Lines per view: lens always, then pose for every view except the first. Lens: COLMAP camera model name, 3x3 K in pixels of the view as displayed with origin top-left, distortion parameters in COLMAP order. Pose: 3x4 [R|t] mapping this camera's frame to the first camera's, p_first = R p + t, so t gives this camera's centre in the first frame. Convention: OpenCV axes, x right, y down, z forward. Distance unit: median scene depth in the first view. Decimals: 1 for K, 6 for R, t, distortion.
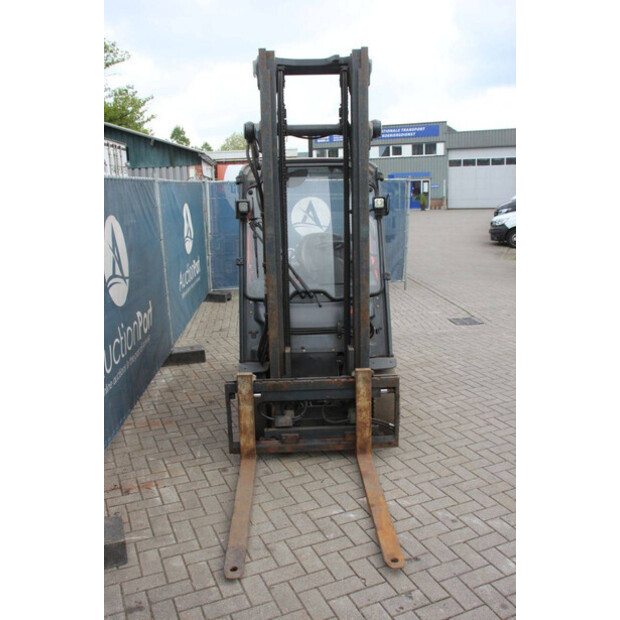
lens RADIAL K [[587.9, 0, 310.0], [0, 587.9, 310.0], [0, 0, 1]] dist [-0.137642, 0.130120]
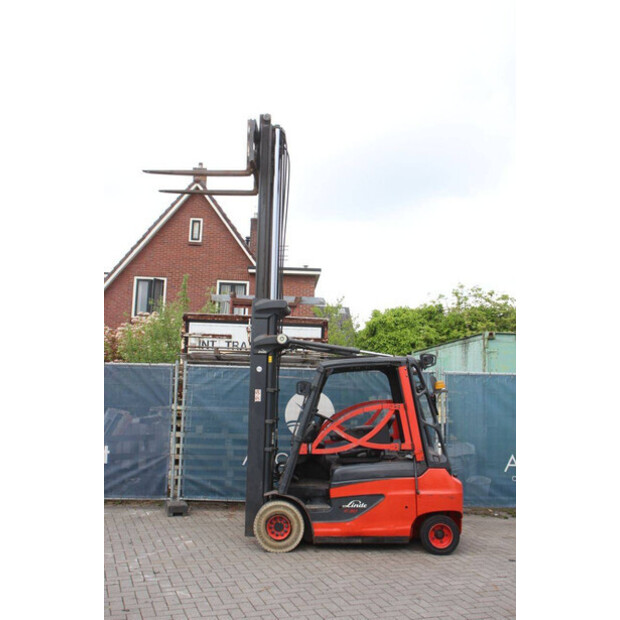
lens RADIAL K [[668.2, 0, 310.0], [0, 668.2, 310.0], [0, 0, 1]] dist [-0.060700, 0.165931]
pose [[-0.060269, -0.091893, -0.993943, 1.966859], [-0.229292, 0.970401, -0.075814, -0.272457], [0.971490, 0.223334, -0.079555, 1.218310]]
